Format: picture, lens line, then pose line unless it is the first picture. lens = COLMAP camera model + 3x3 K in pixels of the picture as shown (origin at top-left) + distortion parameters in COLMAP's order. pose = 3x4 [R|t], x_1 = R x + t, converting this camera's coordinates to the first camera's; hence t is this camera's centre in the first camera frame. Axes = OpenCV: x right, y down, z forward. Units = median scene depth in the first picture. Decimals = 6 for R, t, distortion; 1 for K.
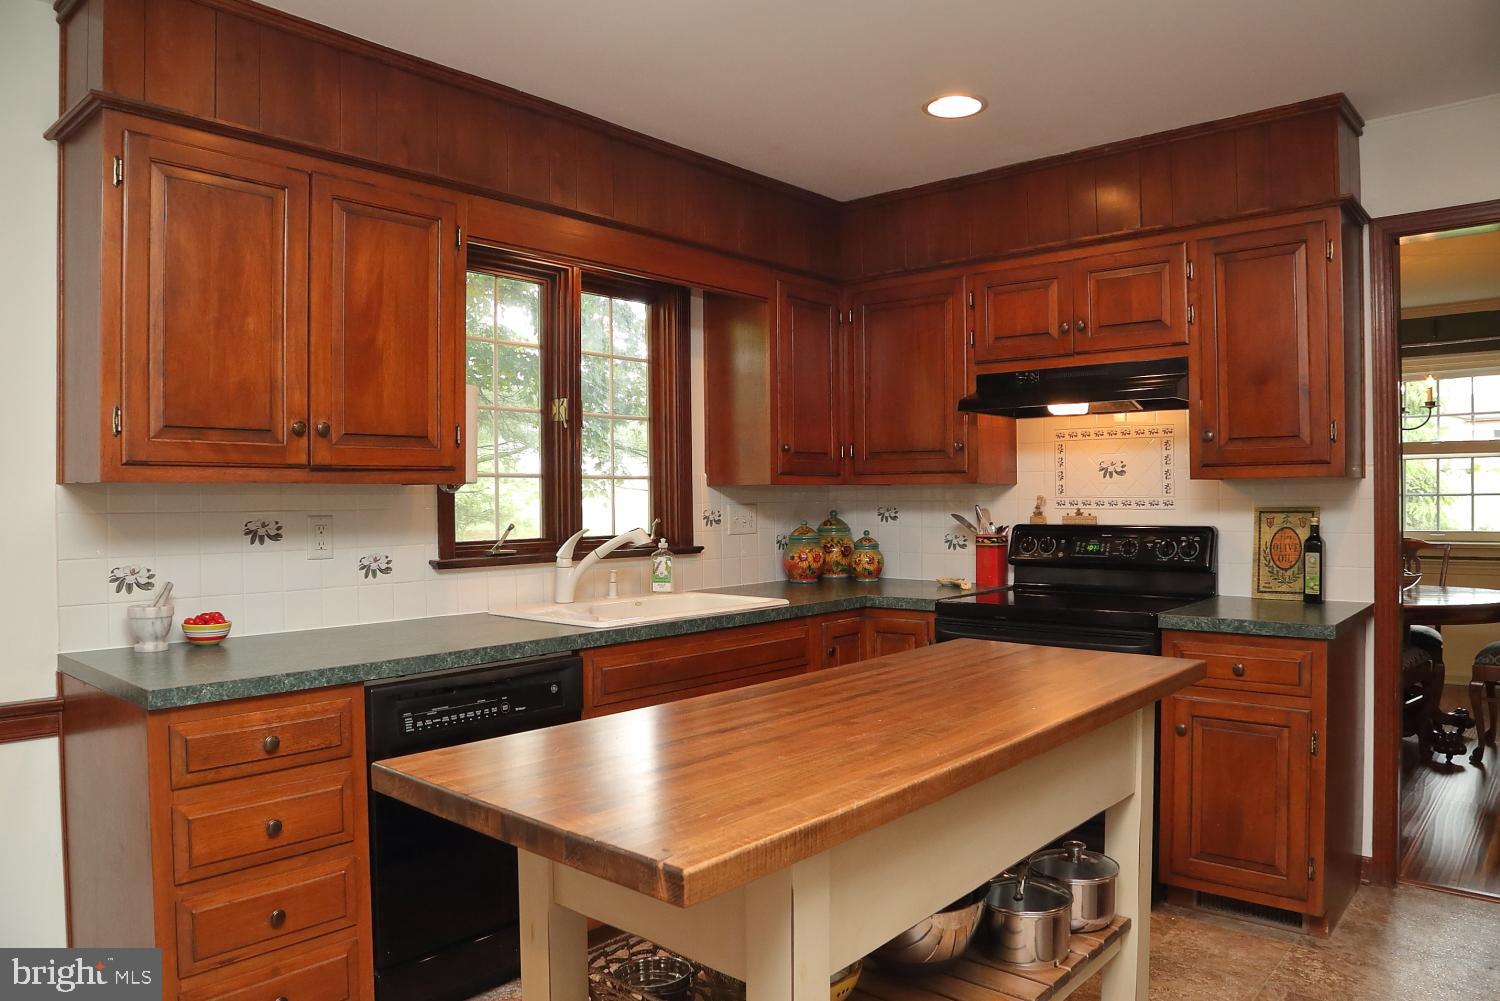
lens RADIAL K [[1024.0, 0, 756.3], [0, 1024.0, 499.4], [0, 0, 1]] dist [-0.107959, 0.052104]
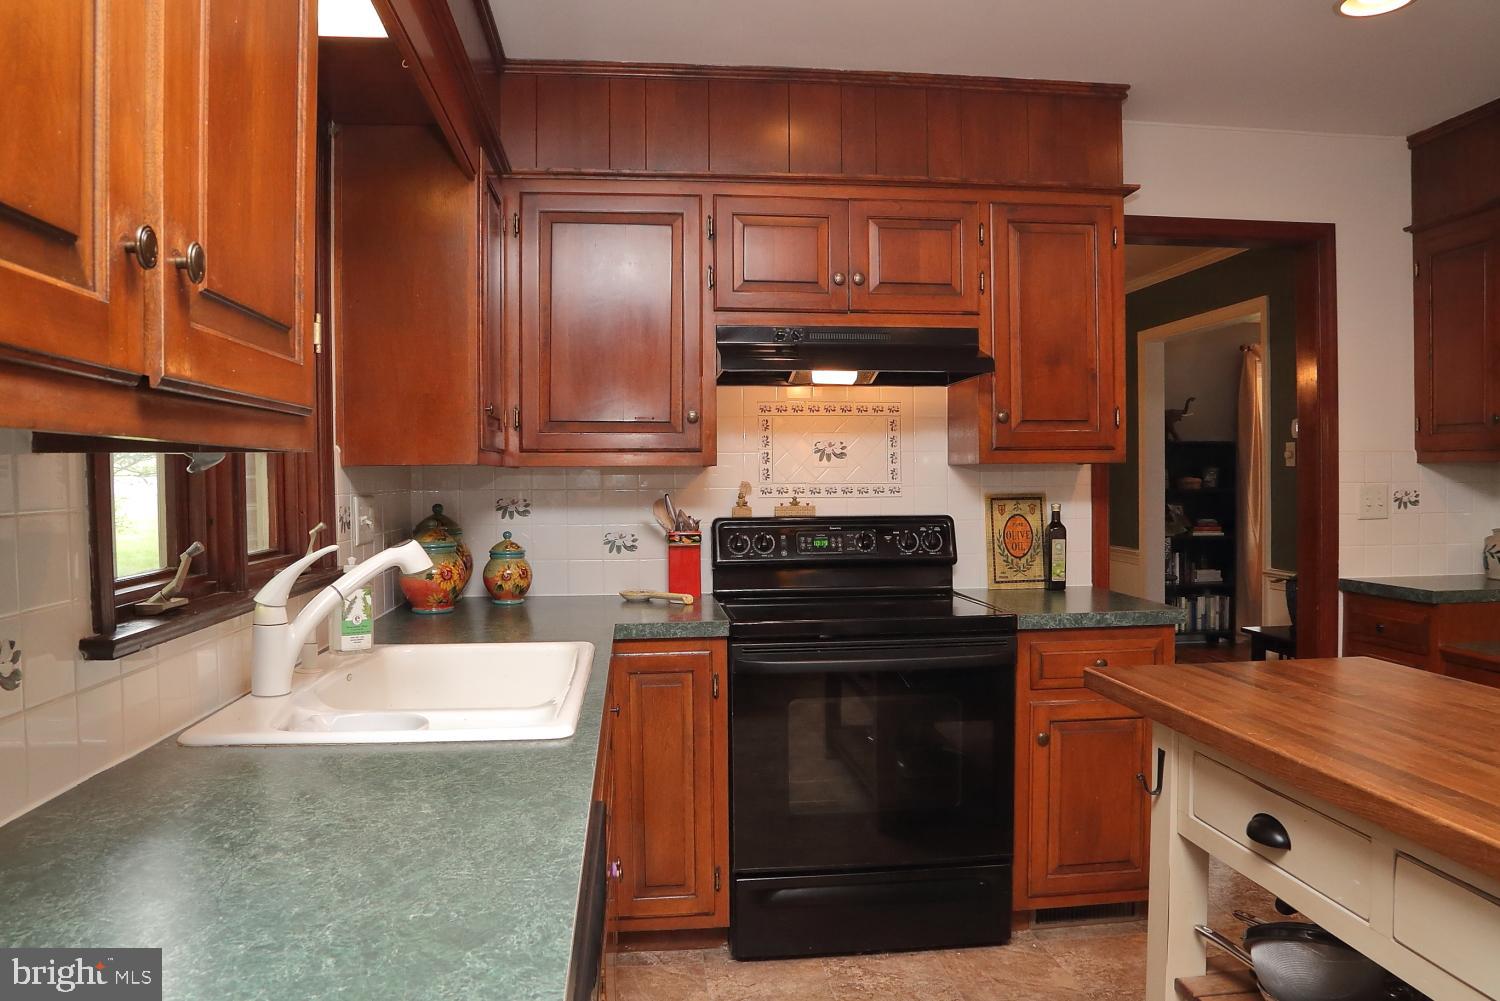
lens RADIAL K [[1076.7, 0, 753.5], [0, 1076.7, 502.6], [0, 0, 1]] dist [-0.113334, 0.054766]
pose [[0.684593, -0.013213, 0.728805, -0.420227], [0.004017, 0.999889, 0.014354, 0.000560], [-0.728914, -0.006899, 0.684570, 0.491890]]
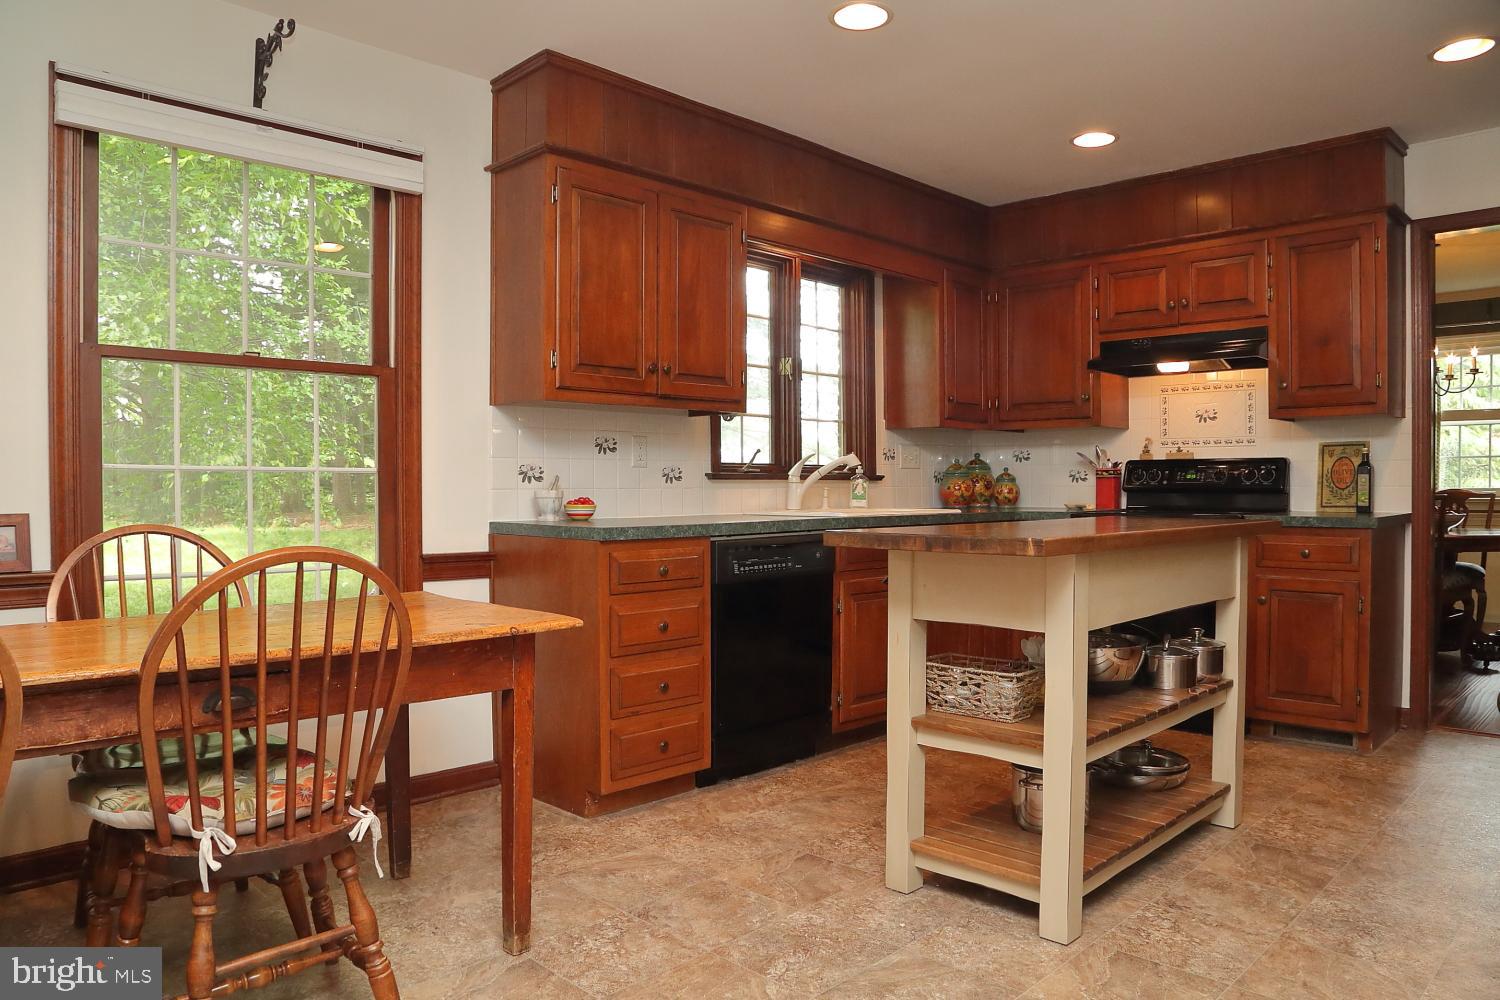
lens RADIAL K [[1024.0, 0, 756.8], [0, 1024.0, 498.9], [0, 0, 1]] dist [-0.107959, 0.052104]
pose [[0.998196, 0.006813, -0.059650, -0.164069], [-0.006225, 0.999930, 0.010026, 0.077507], [0.059714, -0.009636, 0.998169, -0.356741]]
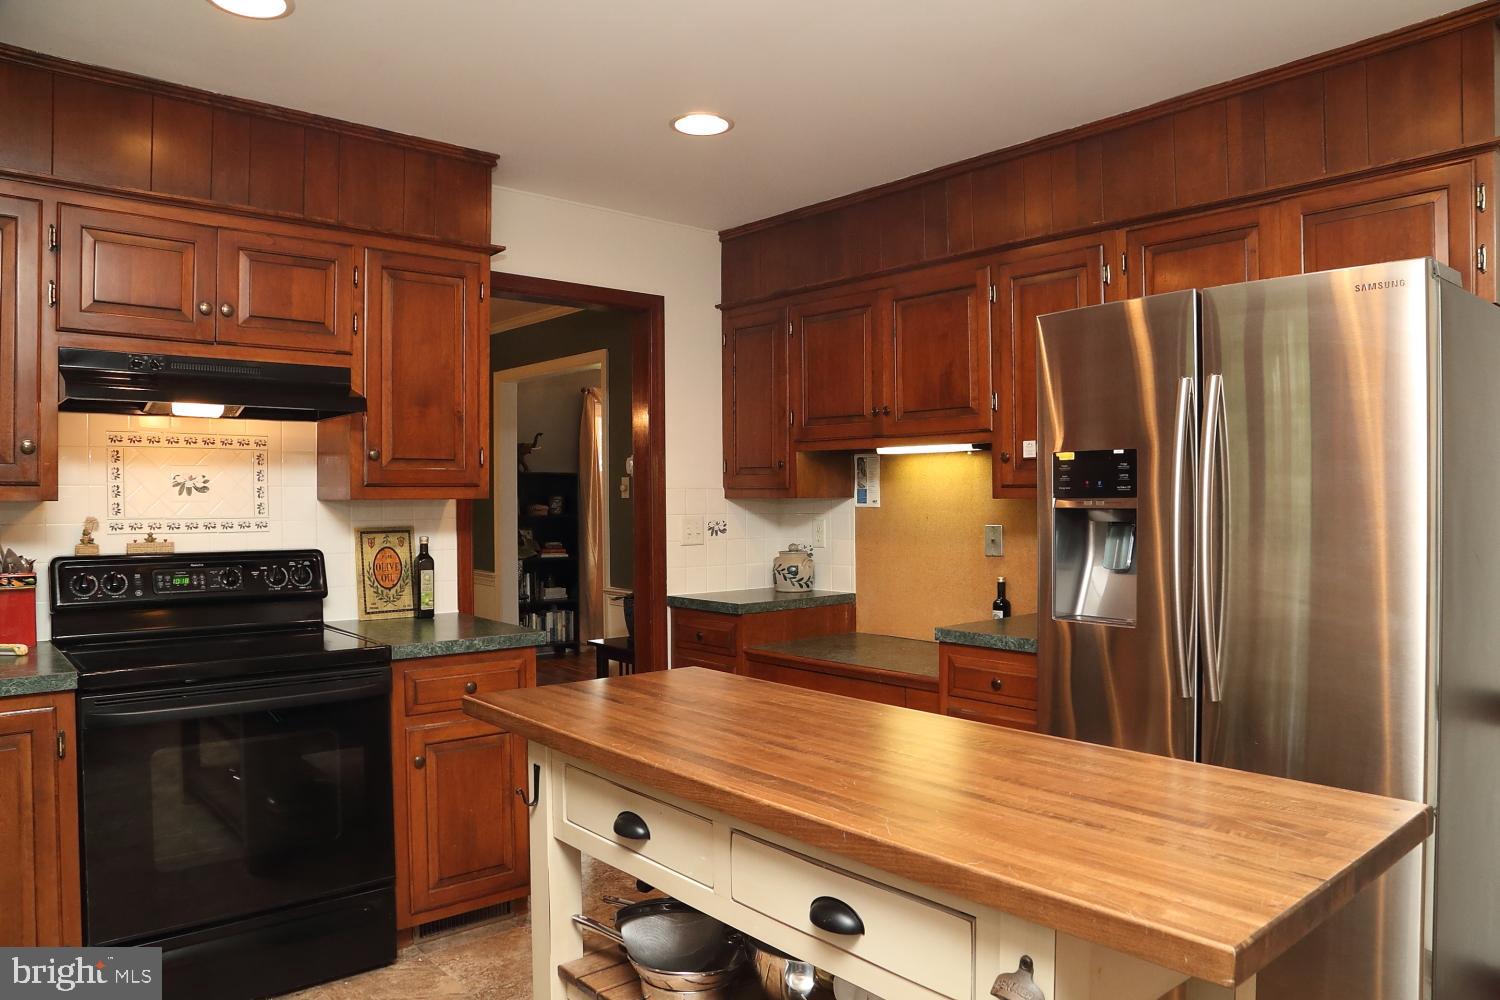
lens RADIAL K [[1024.0, 0, 744.3], [0, 1024.0, 505.3], [0, 0, 1]] dist [-0.107959, 0.052104]
pose [[0.157769, 0.000567, 0.987476, -0.442183], [0.003505, 0.999993, -0.001135, -0.012437], [-0.987470, 0.003640, 0.157766, 0.497493]]
